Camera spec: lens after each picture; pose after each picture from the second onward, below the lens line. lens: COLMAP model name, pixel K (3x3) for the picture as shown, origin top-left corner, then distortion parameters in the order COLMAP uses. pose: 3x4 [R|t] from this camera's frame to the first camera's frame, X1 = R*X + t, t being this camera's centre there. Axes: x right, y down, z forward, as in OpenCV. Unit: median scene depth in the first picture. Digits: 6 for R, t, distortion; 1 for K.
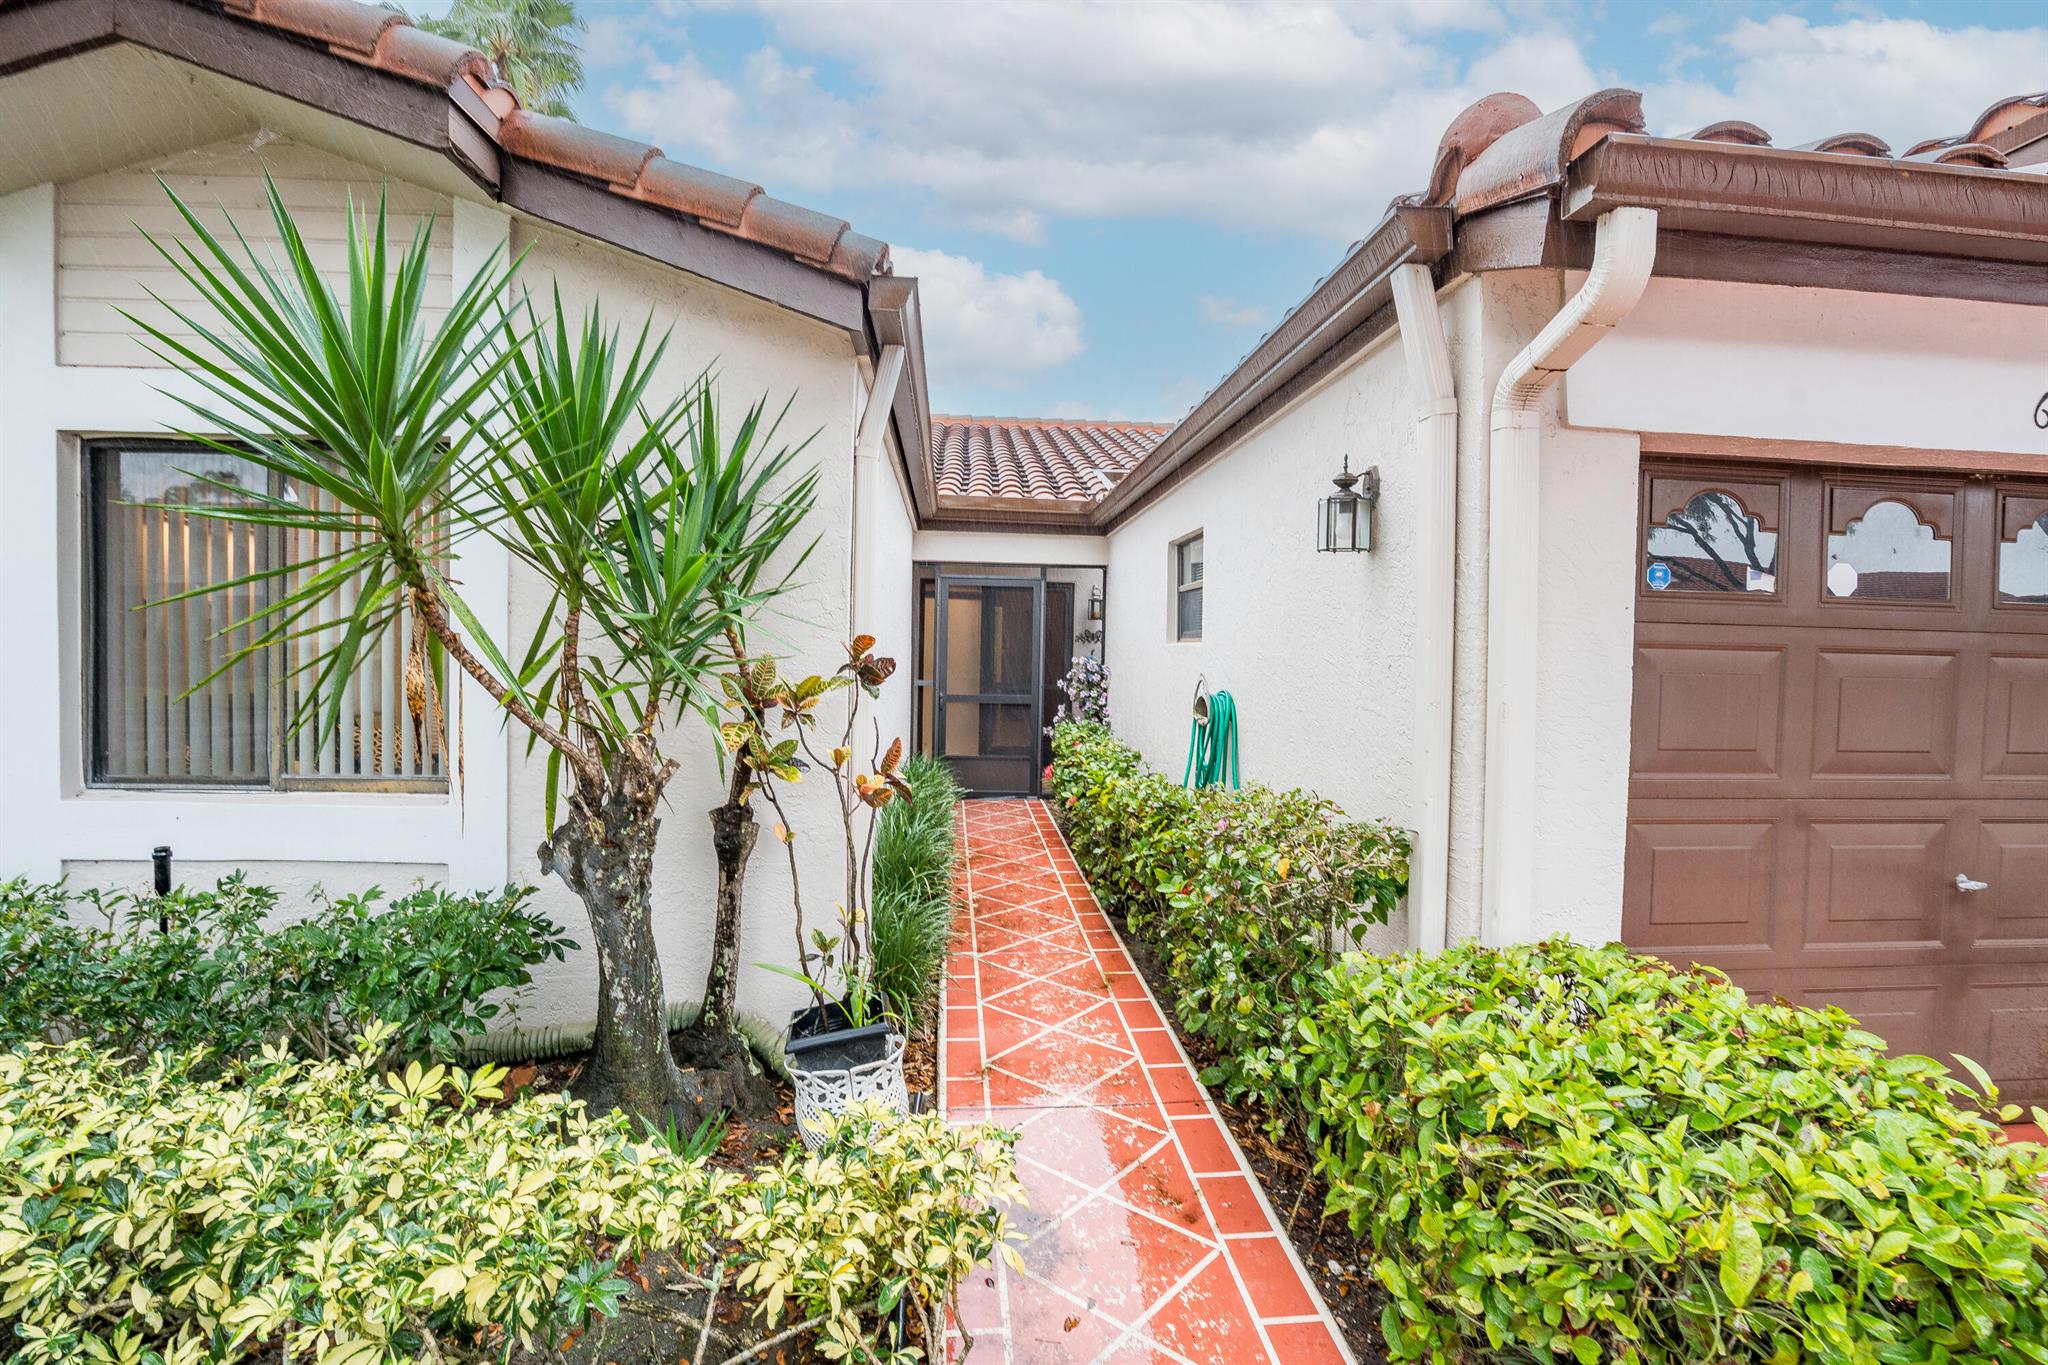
lens RADIAL K [[932.7, 0, 1024.0], [0, 932.7, 682.5], [0, 0, 1]] dist [-0.030141, 0.000894]
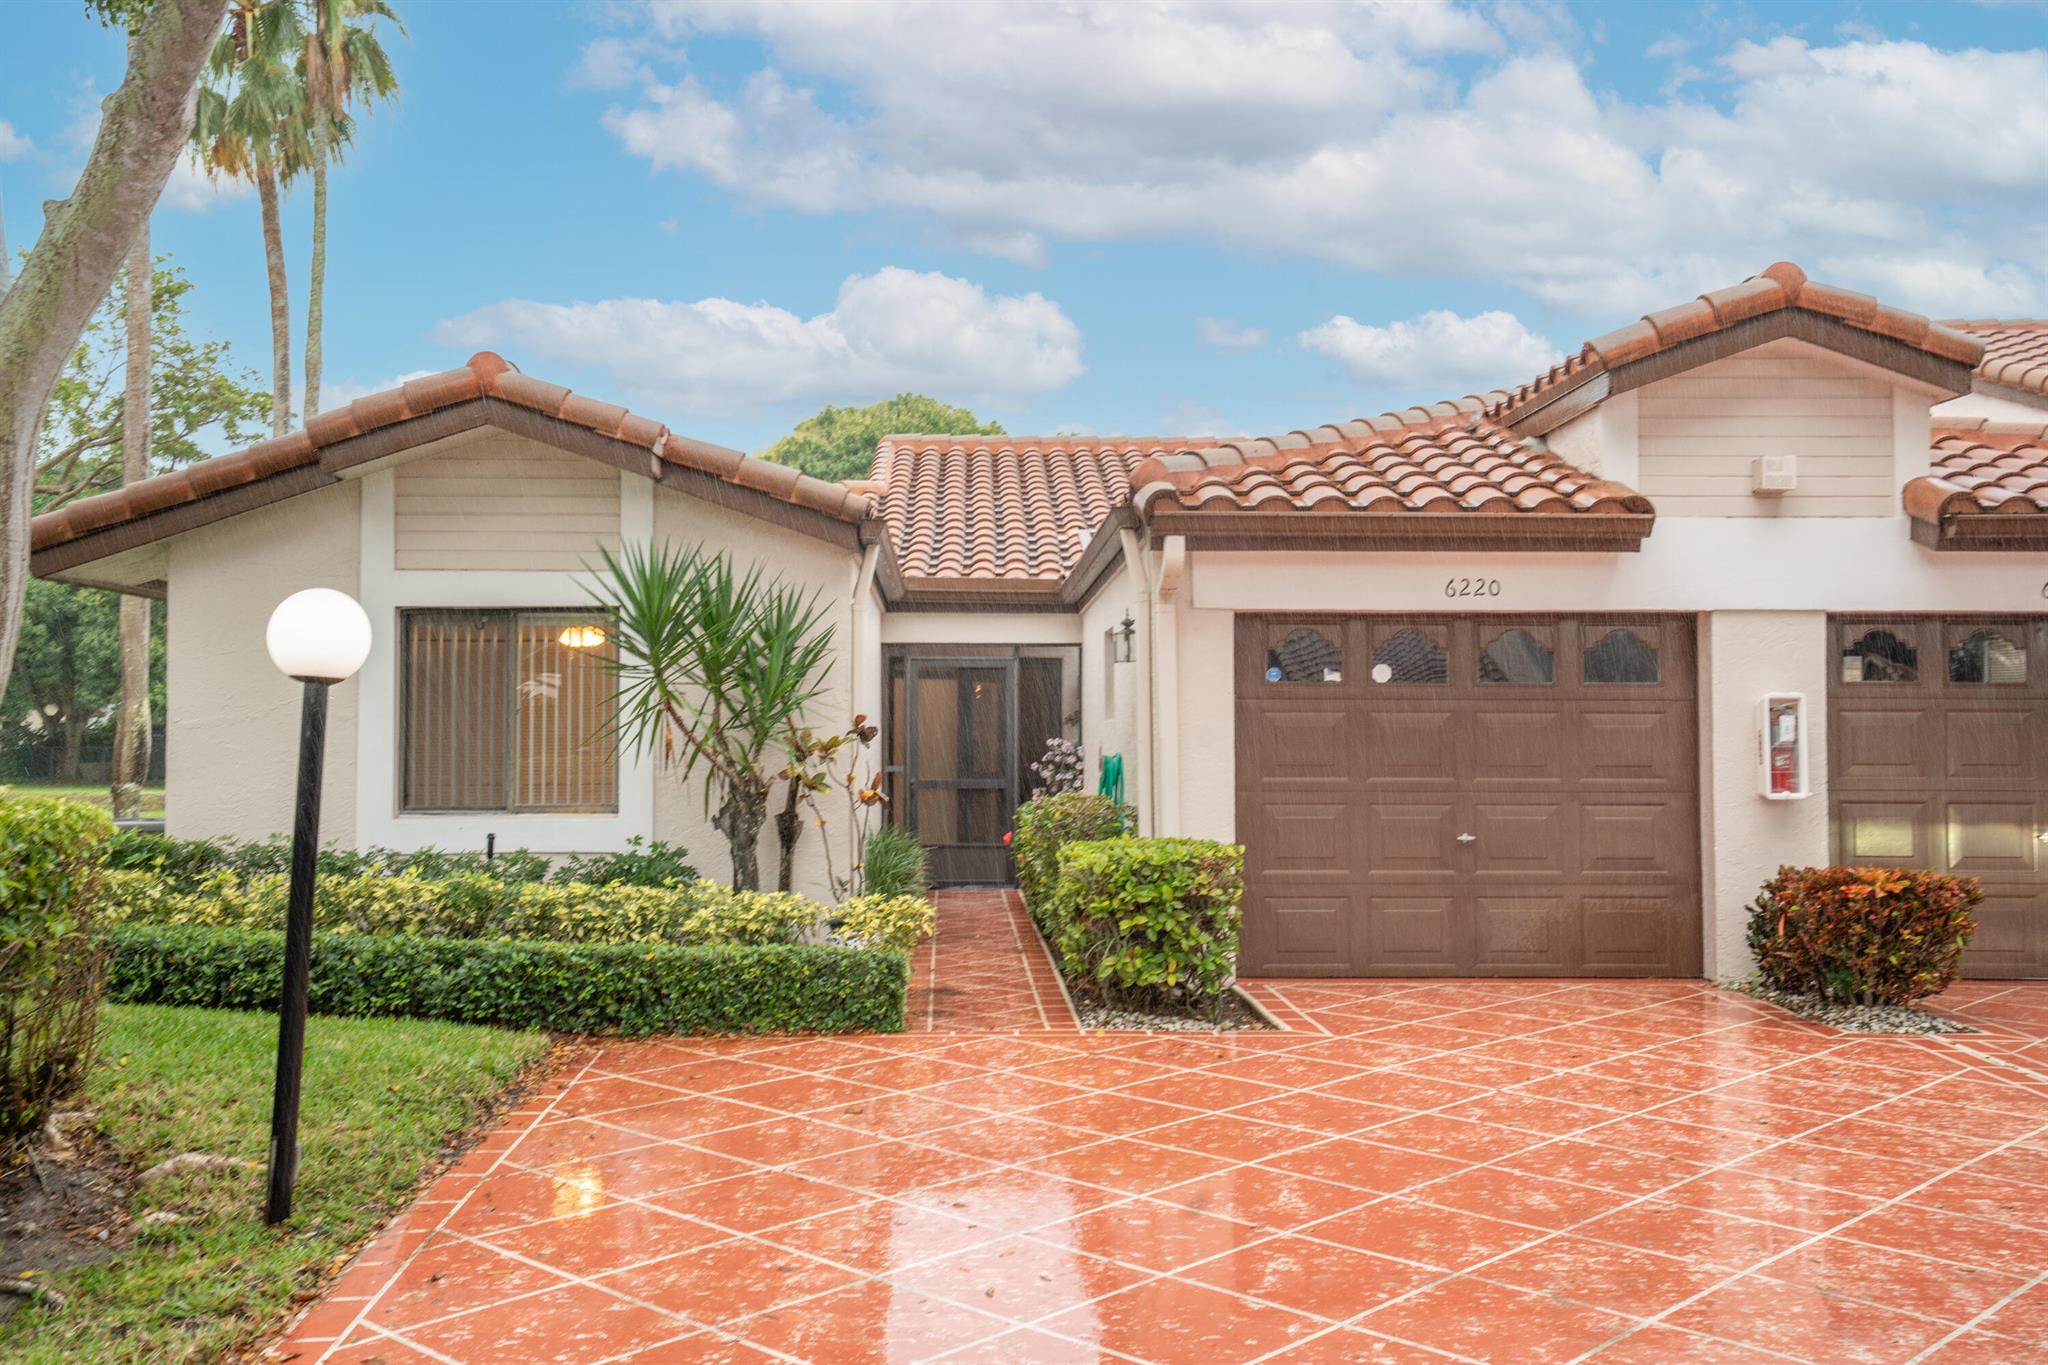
lens RADIAL K [[1879.8, 0, 1010.1], [0, 1879.8, 713.5], [0, 0, 1]] dist [0.087831, 0.006155]
pose [[0.998771, -0.020614, -0.045063, 0.265531], [0.017976, 0.998143, -0.058197, 0.154073], [0.046179, 0.057316, 0.997288, -2.465367]]
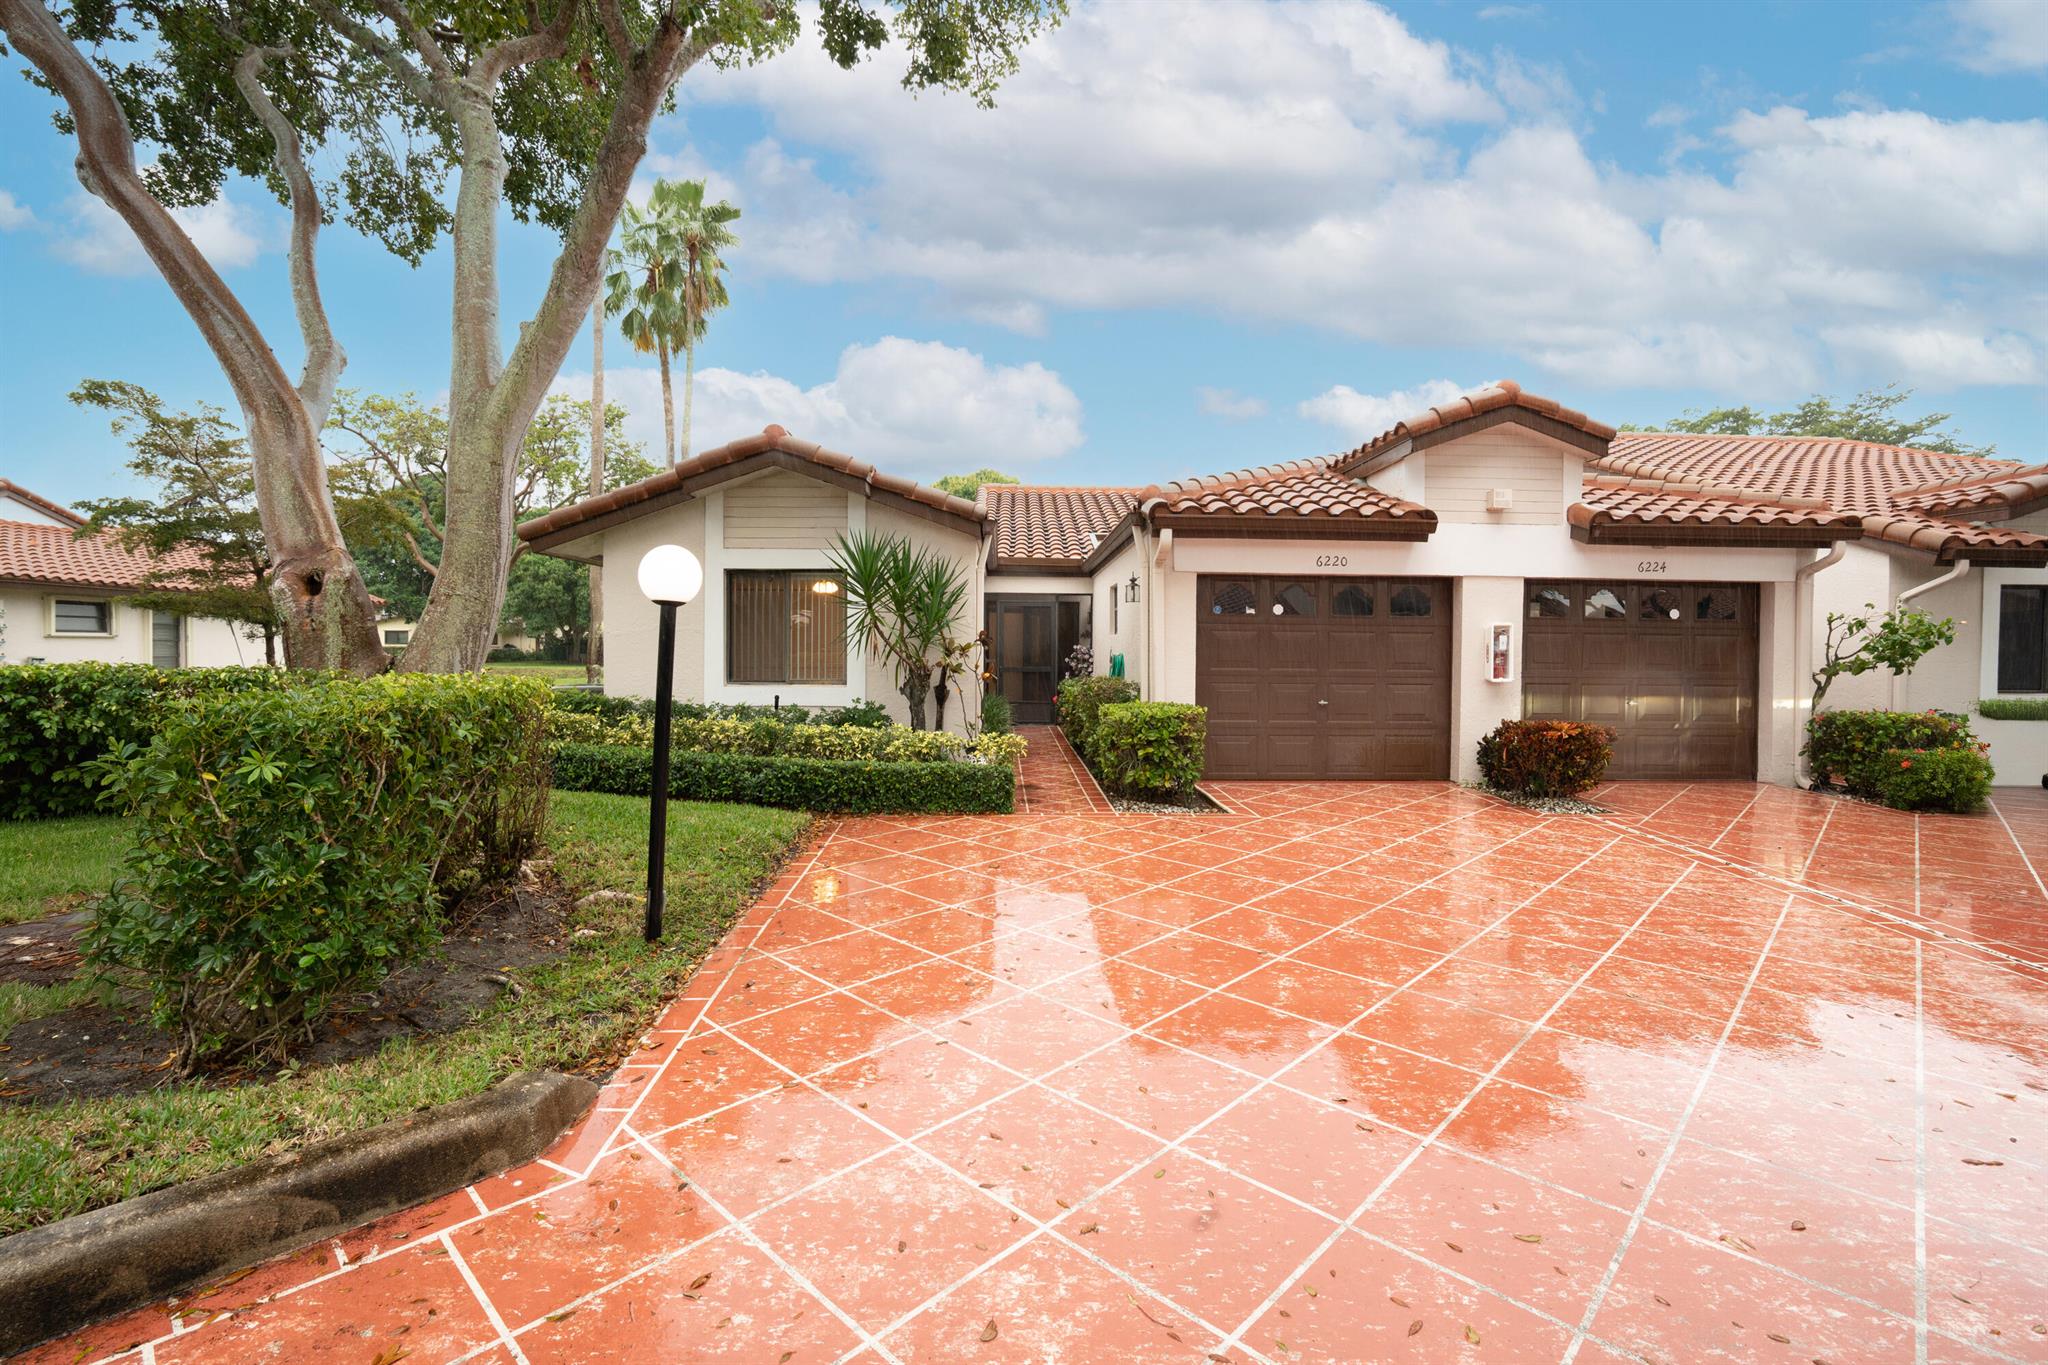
lens RADIAL K [[932.7, 0, 1024.0], [0, 932.7, 682.5], [0, 0, 1]] dist [-0.030141, 0.000894]
pose [[0.998548, -0.010304, -0.052870, 0.132377], [0.010033, 0.999935, -0.005402, 0.137018], [0.052922, 0.004864, 0.998587, -2.063439]]
